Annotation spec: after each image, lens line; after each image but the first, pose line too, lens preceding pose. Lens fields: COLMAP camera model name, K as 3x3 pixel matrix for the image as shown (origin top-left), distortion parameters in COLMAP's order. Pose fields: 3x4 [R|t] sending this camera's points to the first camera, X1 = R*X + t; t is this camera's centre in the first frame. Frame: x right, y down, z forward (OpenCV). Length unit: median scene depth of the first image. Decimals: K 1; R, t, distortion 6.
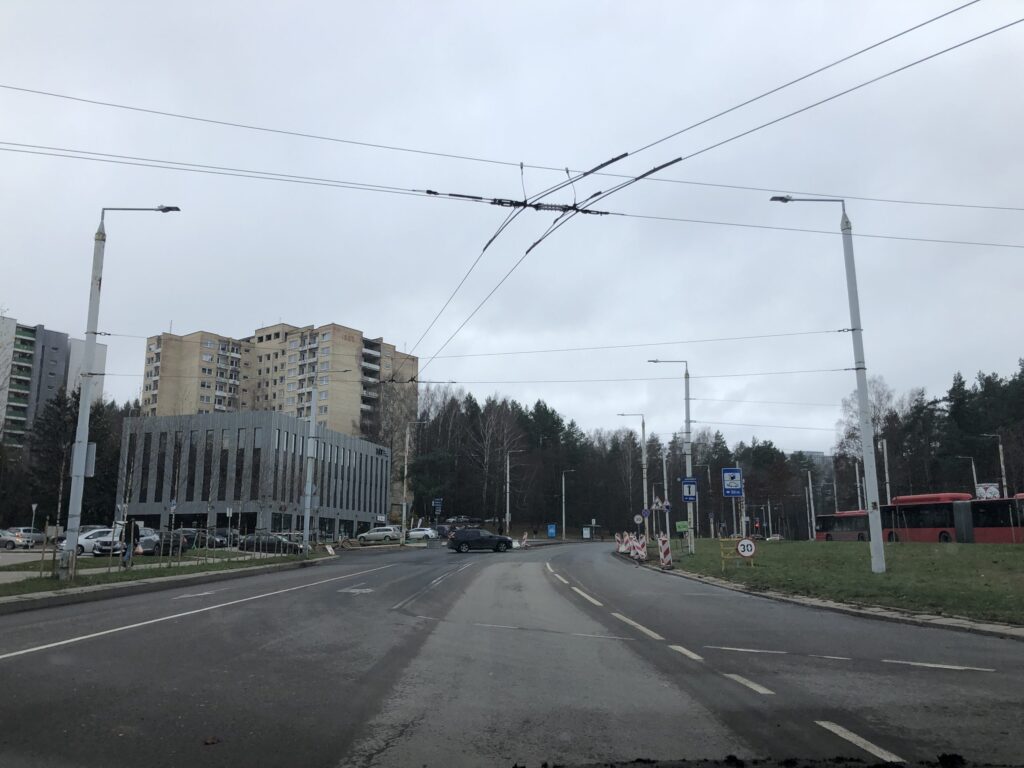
lens RADIAL K [[837.5, 0, 513.6], [0, 837.5, 392.5], [0, 0, 1]] dist [0.013886, -0.012682]
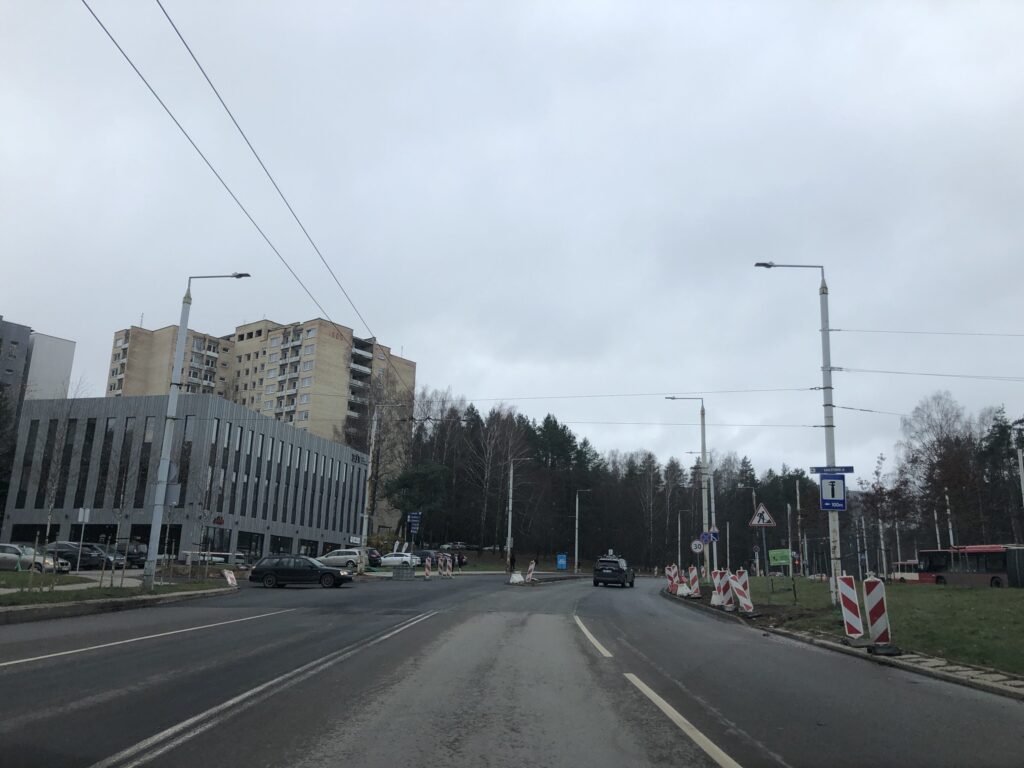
lens RADIAL K [[837.5, 0, 516.5], [0, 837.5, 376.6], [0, 0, 1]] dist [0.013886, -0.012682]
pose [[0.999581, 0.028140, -0.006713, 0.000558], [-0.028463, 0.998128, -0.054134, 0.020766], [0.005177, 0.054302, 0.998511, 0.117278]]
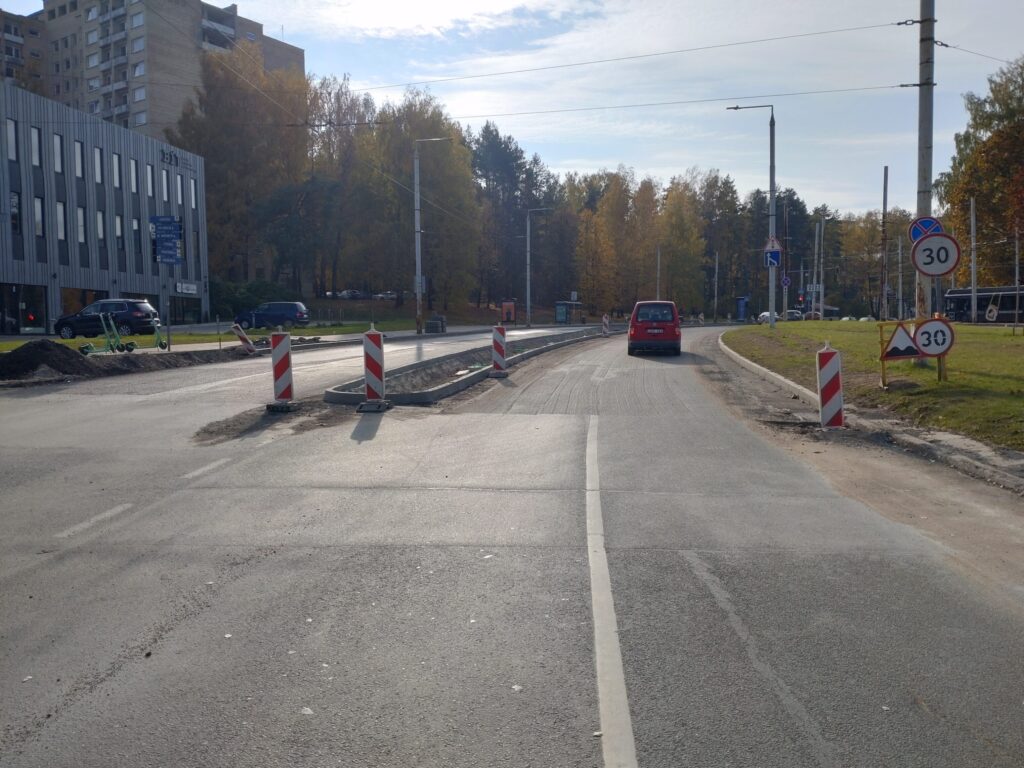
lens RADIAL K [[827.8, 0, 517.8], [0, 827.8, 385.4], [0, 0, 1]] dist [0.052432, -0.032894]
pose [[0.998398, -0.010662, 0.055576, 0.016184], [-0.003810, 0.967198, 0.253995, 0.051278], [-0.056462, -0.253800, 0.965607, 0.316821]]
